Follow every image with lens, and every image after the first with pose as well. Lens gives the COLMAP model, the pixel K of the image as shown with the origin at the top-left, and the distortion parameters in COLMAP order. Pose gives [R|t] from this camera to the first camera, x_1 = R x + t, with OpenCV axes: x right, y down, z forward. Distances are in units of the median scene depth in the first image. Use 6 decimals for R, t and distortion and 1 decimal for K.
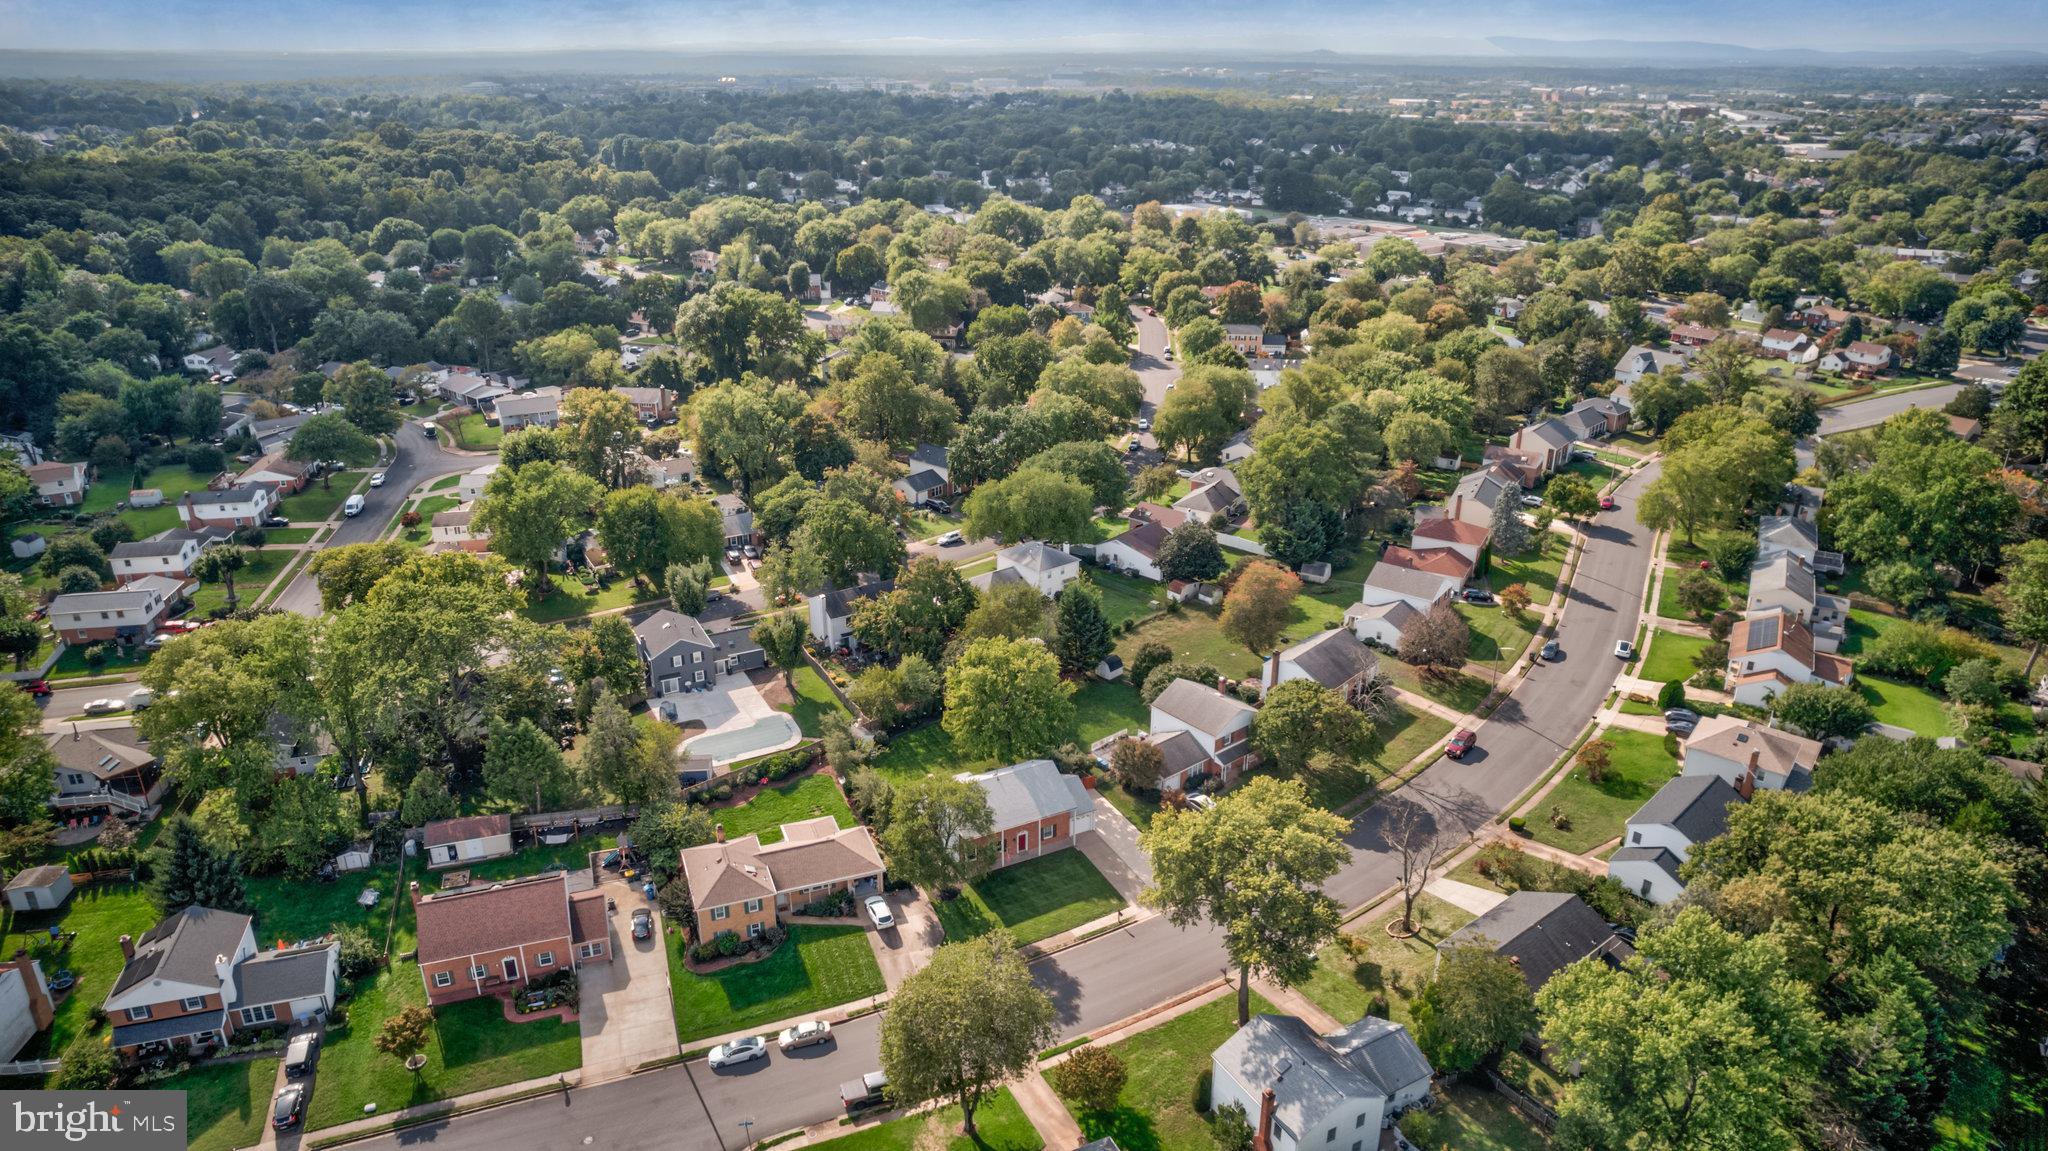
lens RADIAL K [[1308.4, 0, 1035.6], [0, 1308.4, 577.4], [0, 0, 1]] dist [-0.082950, 0.073560]
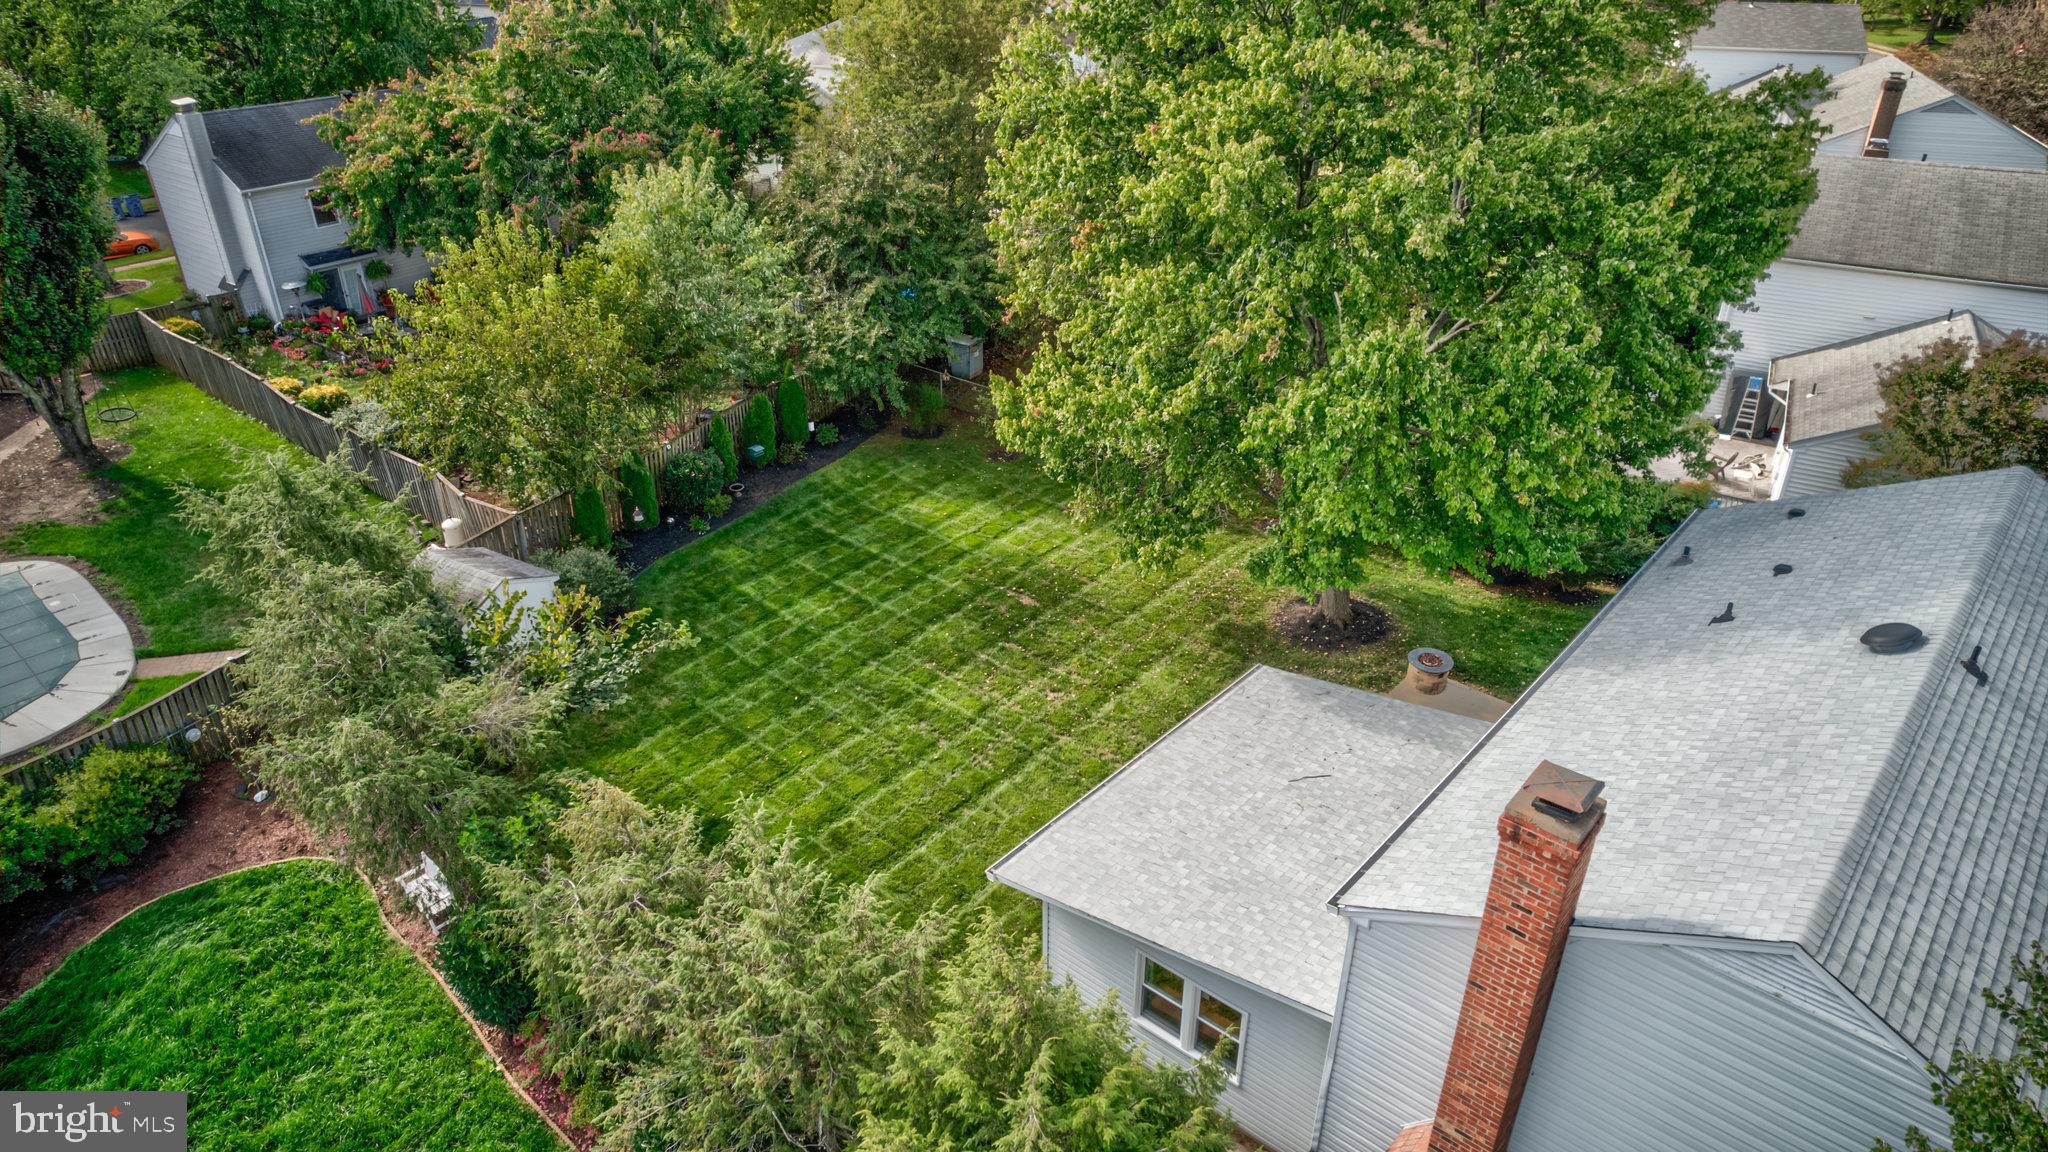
lens RADIAL K [[1308.4, 0, 1035.6], [0, 1308.4, 577.9], [0, 0, 1]] dist [-0.082950, 0.073560]
pose [[0.934023, -0.179725, 0.308708, -0.117957], [0.141245, 0.979598, 0.142957, 0.106013], [-0.328102, -0.089922, 0.940353, 0.812921]]
